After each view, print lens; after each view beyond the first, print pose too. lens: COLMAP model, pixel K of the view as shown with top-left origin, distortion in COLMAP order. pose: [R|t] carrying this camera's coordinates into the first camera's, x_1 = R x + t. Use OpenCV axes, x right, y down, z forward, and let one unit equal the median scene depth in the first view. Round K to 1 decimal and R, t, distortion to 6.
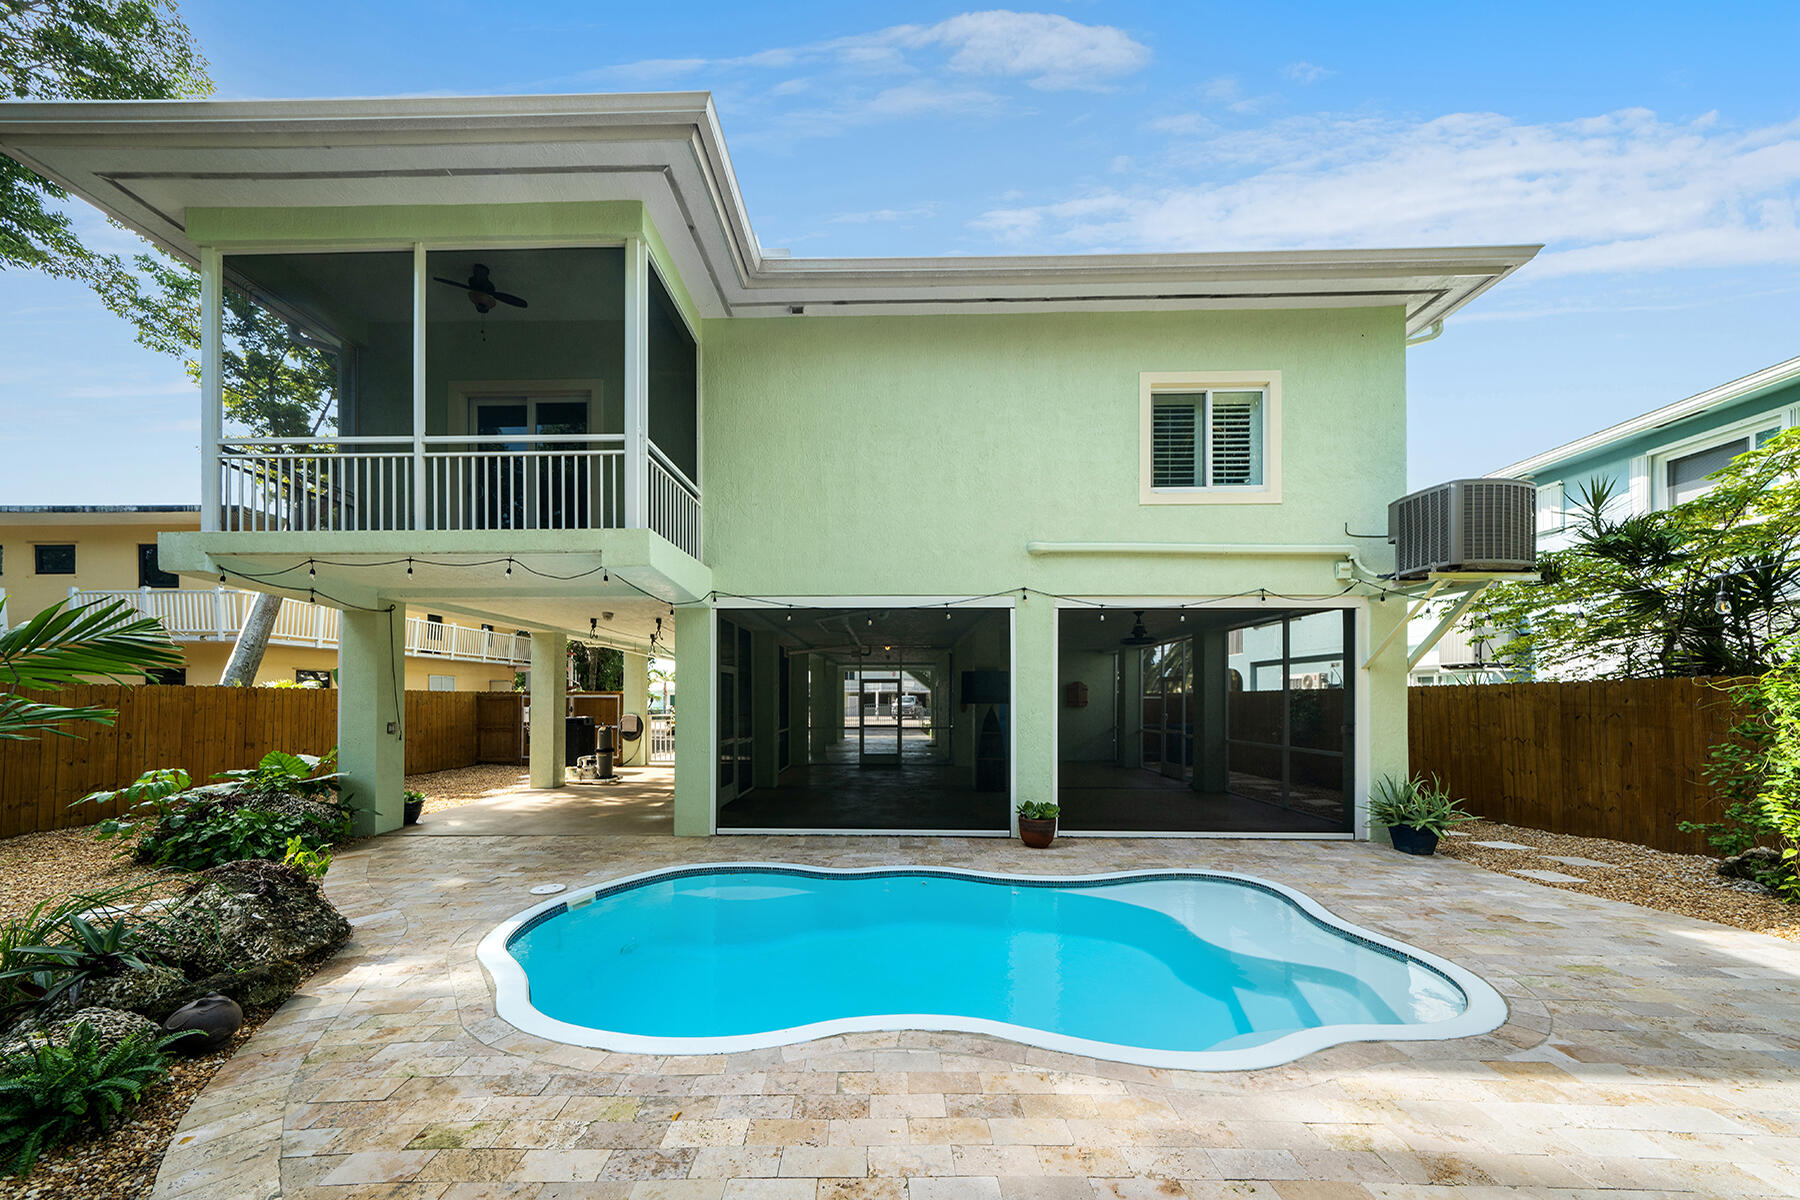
lens RADIAL K [[628.9, 0, 879.0], [0, 628.9, 690.5], [0, 0, 1]] dist [0.008462, 0.000183]
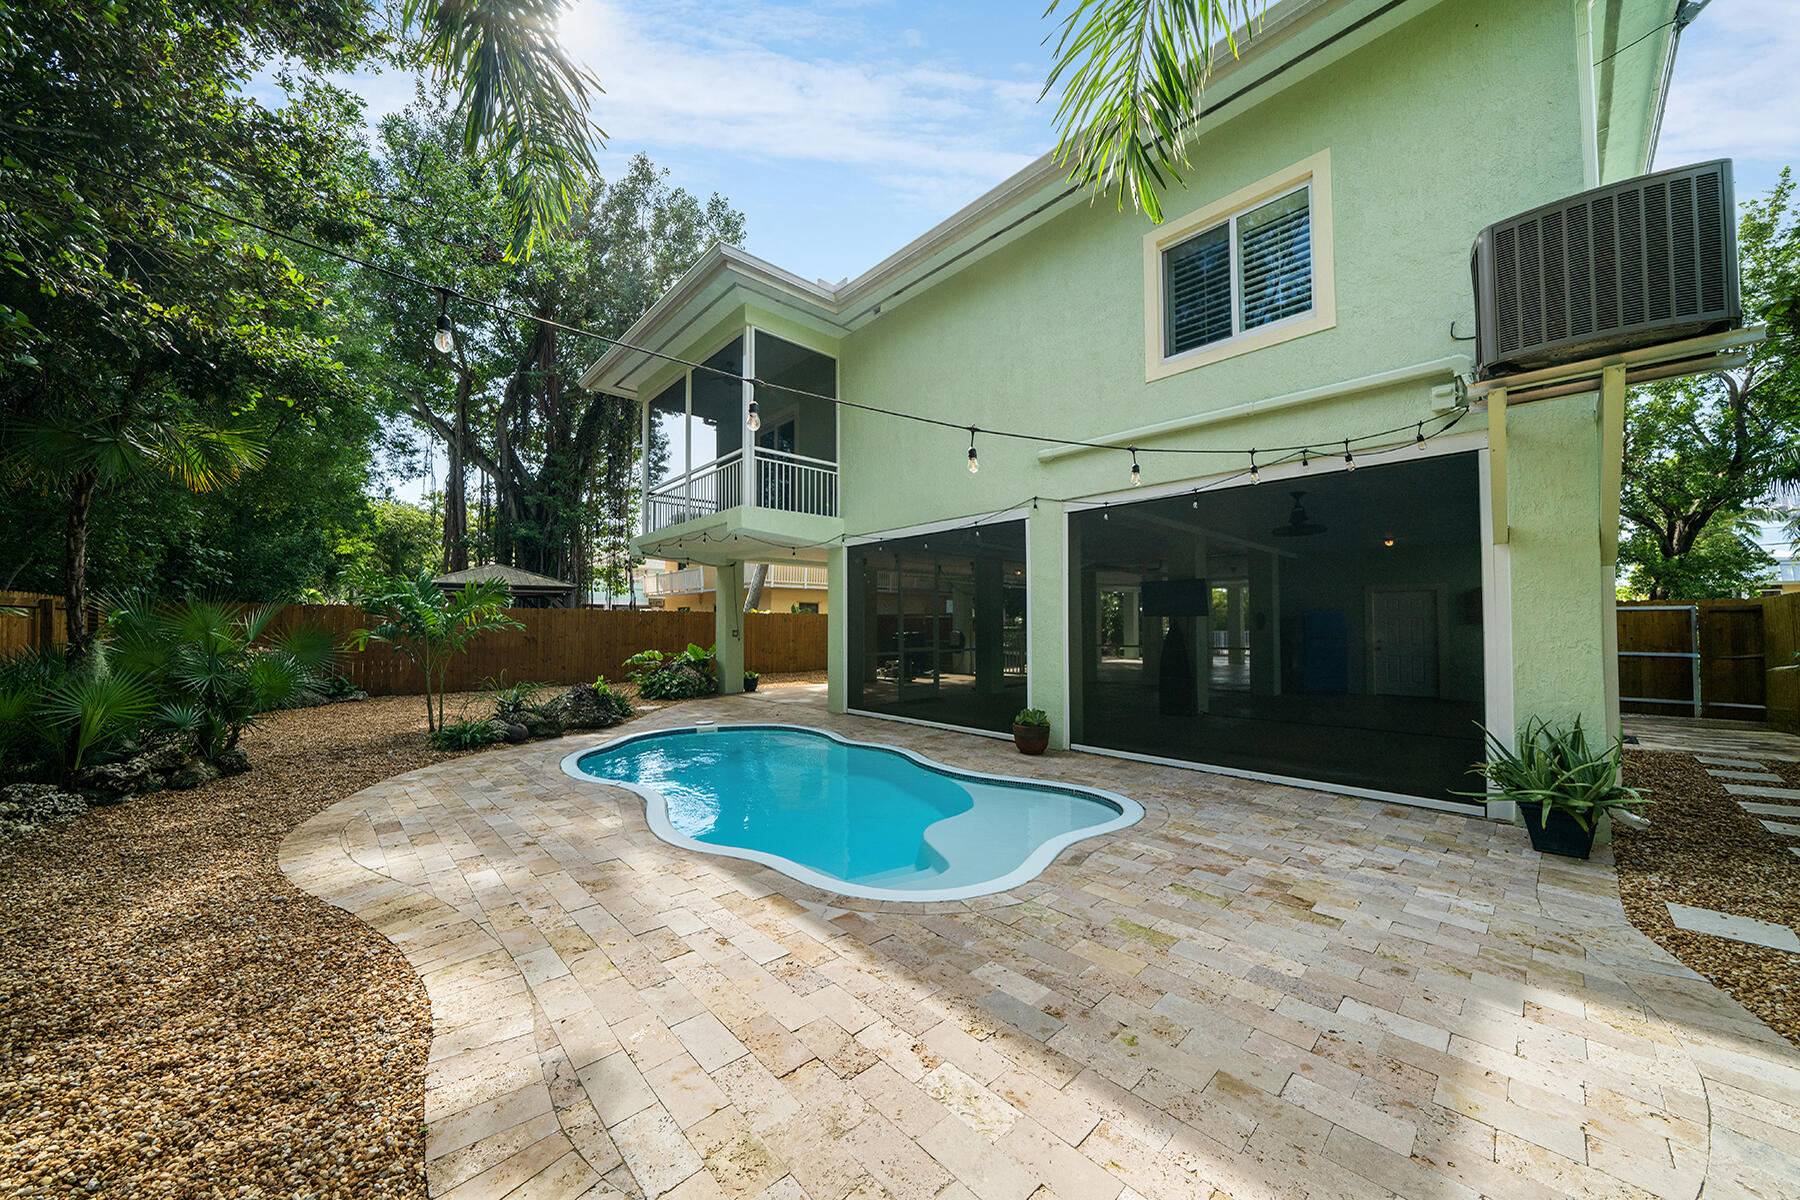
lens RADIAL K [[619.5, 0, 884.1], [0, 619.5, 608.1], [0, 0, 1]] dist [-0.000328, -0.000024]
pose [[0.686490, -0.024435, -0.726728, 0.782285], [0.012352, 0.999683, -0.021944, 0.033814], [0.727034, 0.006088, 0.686574, 0.141616]]
